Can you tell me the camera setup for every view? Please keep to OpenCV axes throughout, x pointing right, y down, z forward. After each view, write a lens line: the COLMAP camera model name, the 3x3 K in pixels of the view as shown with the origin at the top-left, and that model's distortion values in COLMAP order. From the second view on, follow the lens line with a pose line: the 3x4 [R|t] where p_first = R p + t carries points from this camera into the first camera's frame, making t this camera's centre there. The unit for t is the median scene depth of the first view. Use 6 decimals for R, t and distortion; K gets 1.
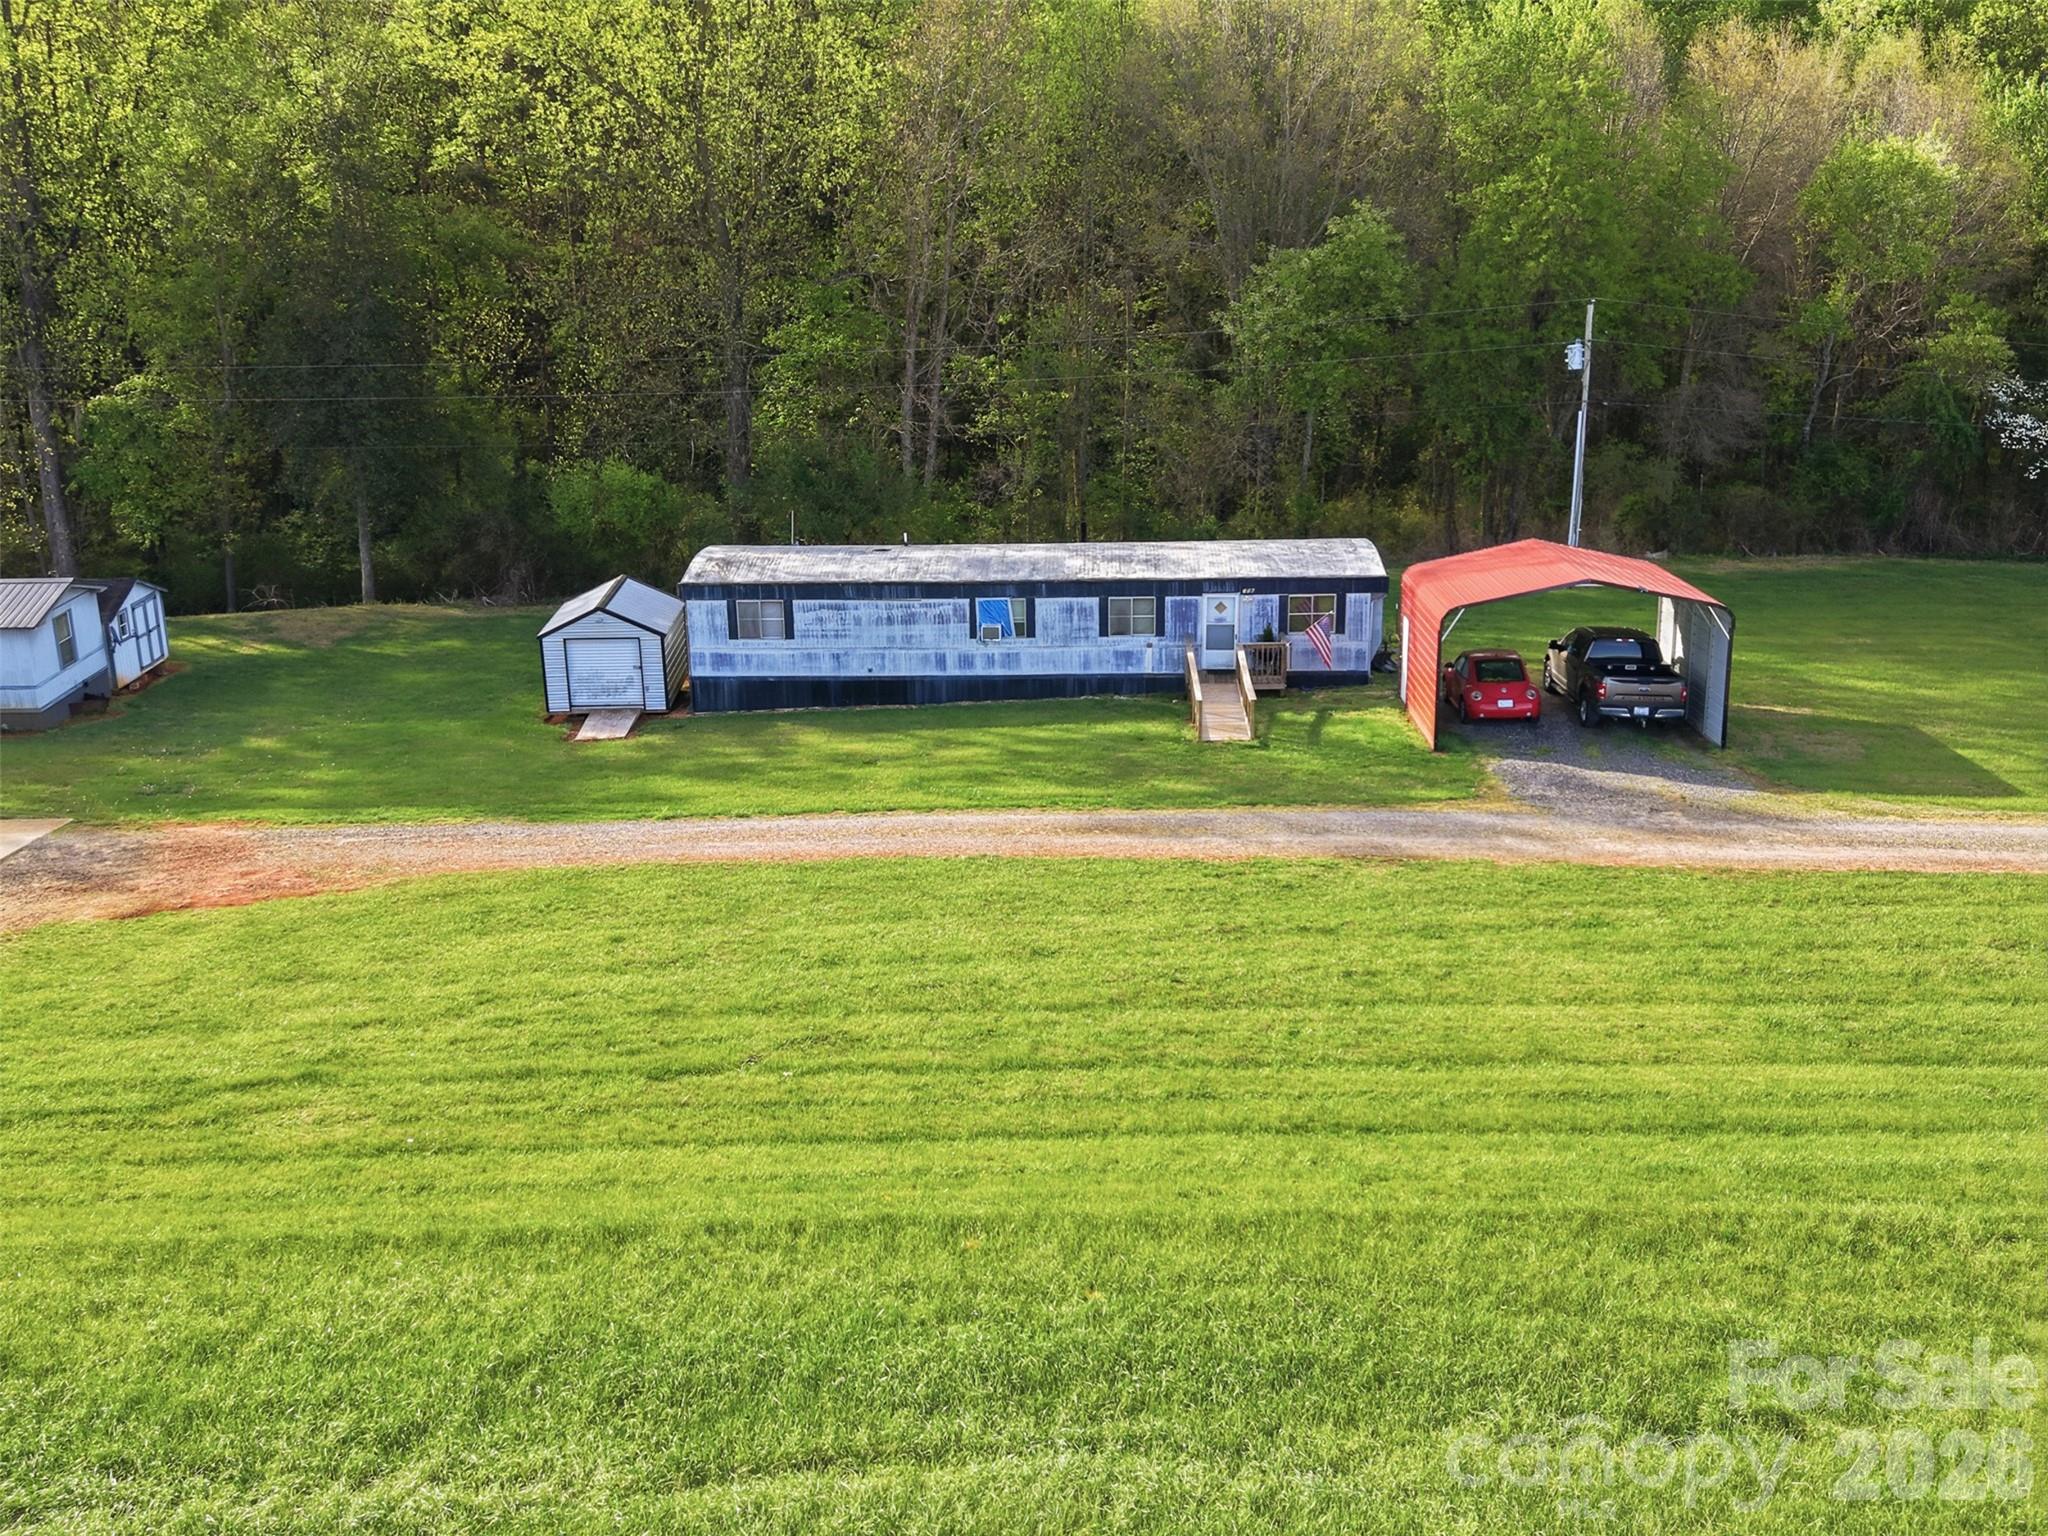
lens RADIAL K [[2157.7, 0, 1014.6], [0, 2157.7, 776.2], [0, 0, 1]] dist [0.196827, -0.580786]
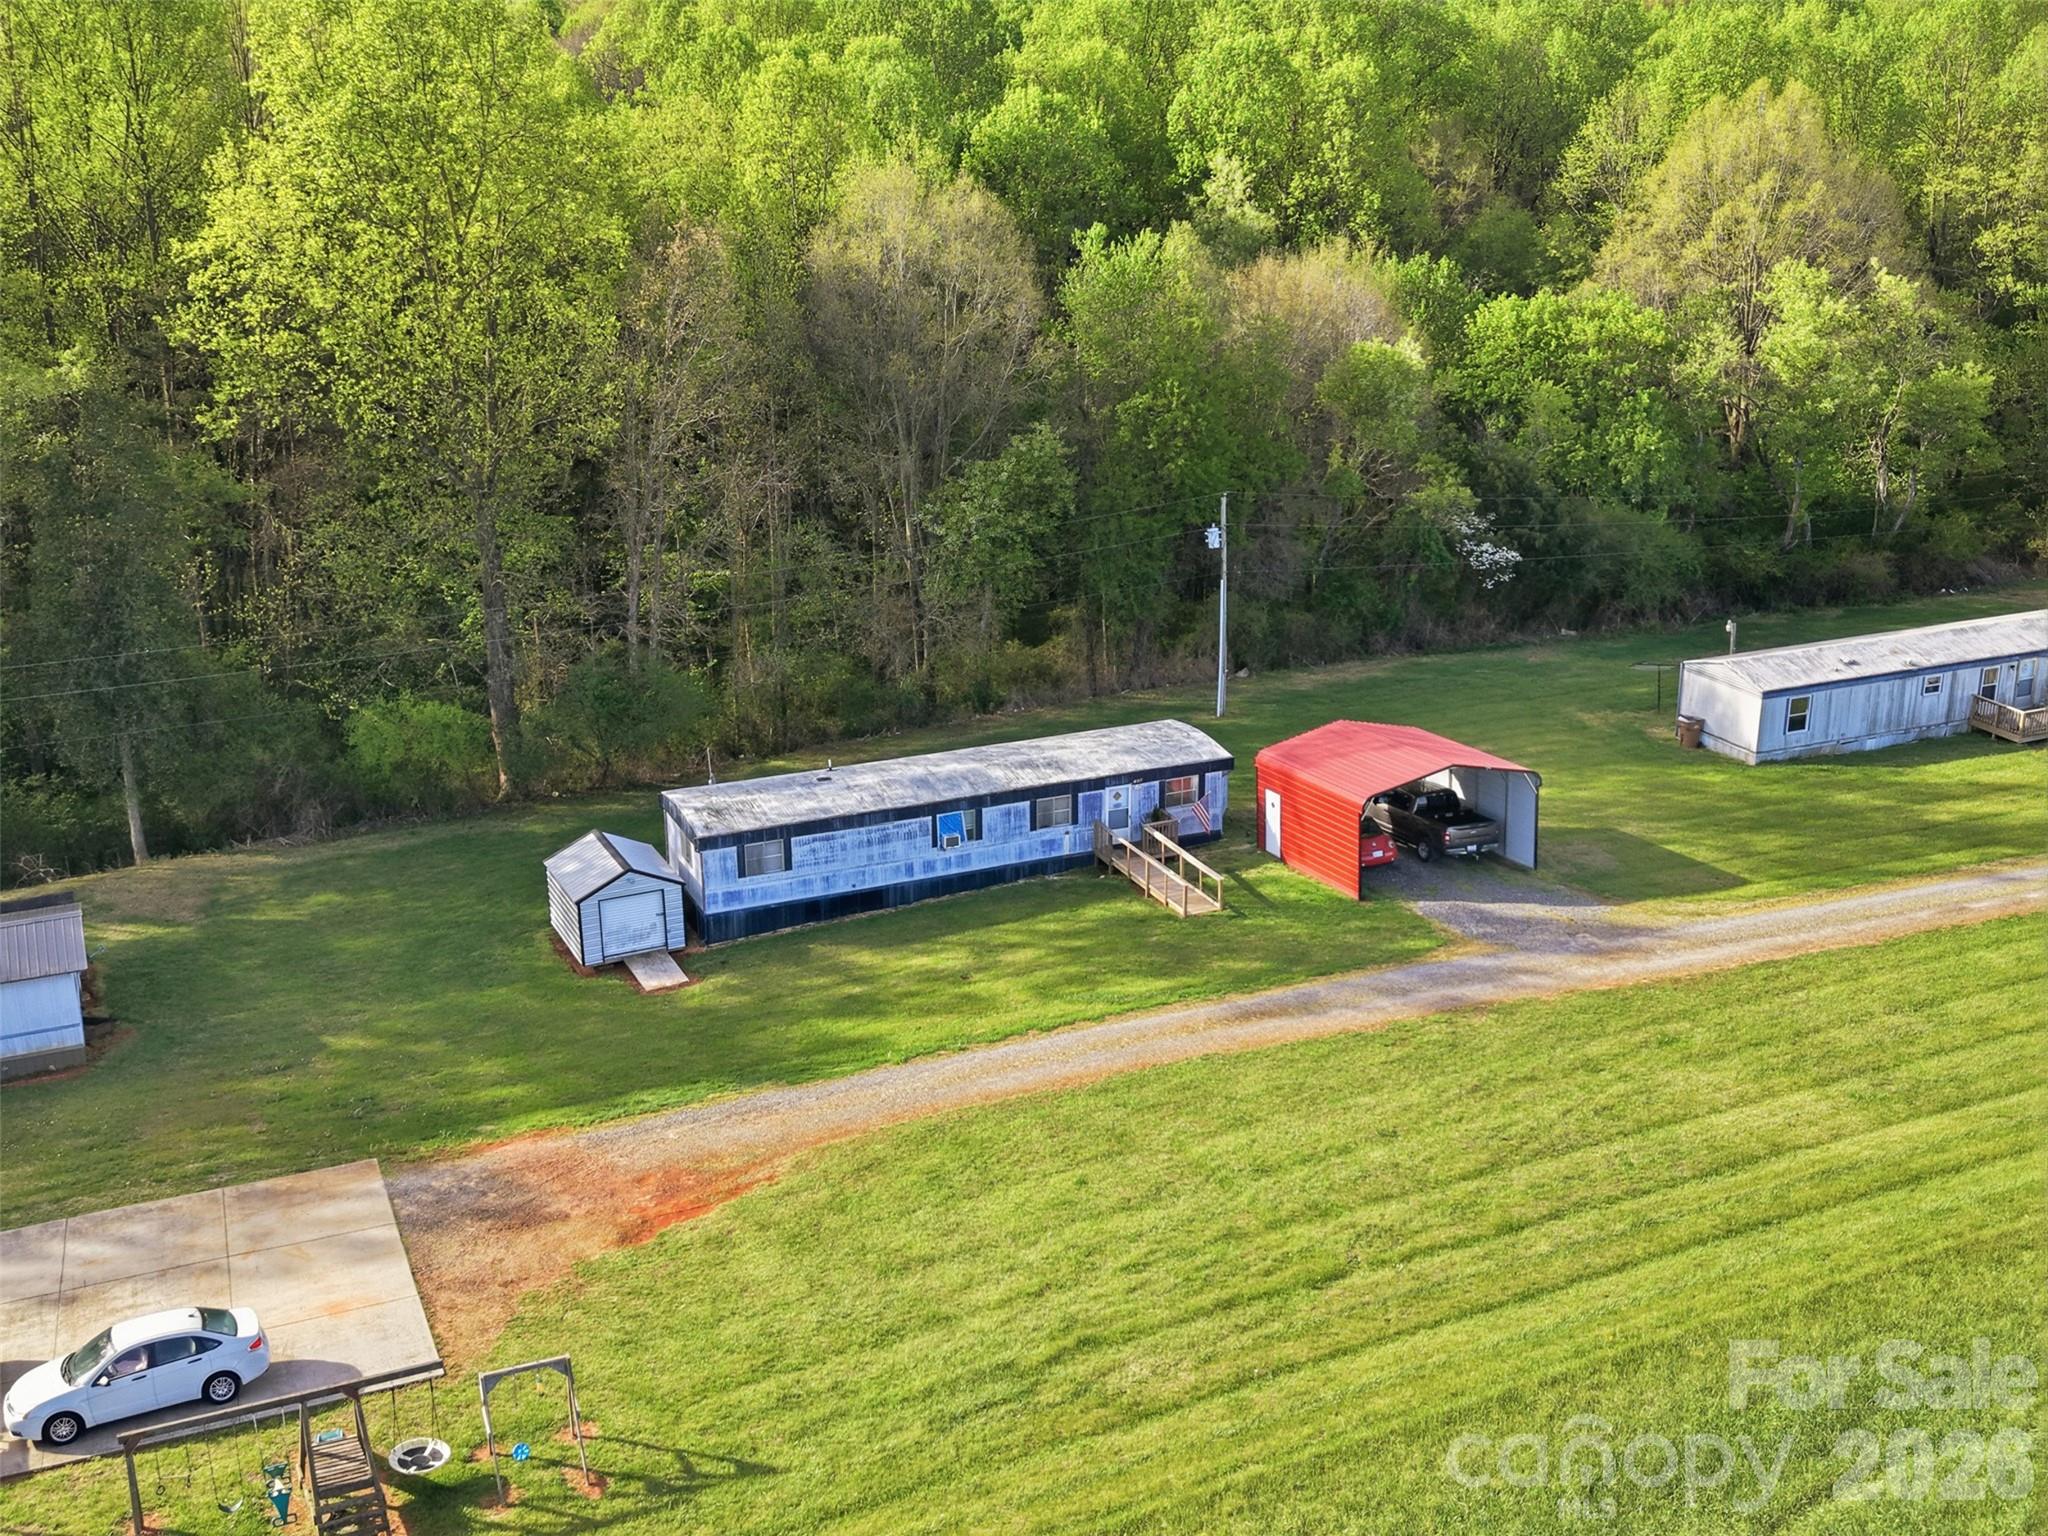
lens RADIAL K [[2152.4, 0, 1024.0], [0, 2152.4, 768.0], [0, 0, 1]] dist [0.135299, -0.382273]
pose [[0.905039, -0.128169, 0.405557, -0.459134], [0.125145, 0.991553, 0.034088, -0.143451], [-0.406500, 0.019902, 0.913434, -0.121601]]
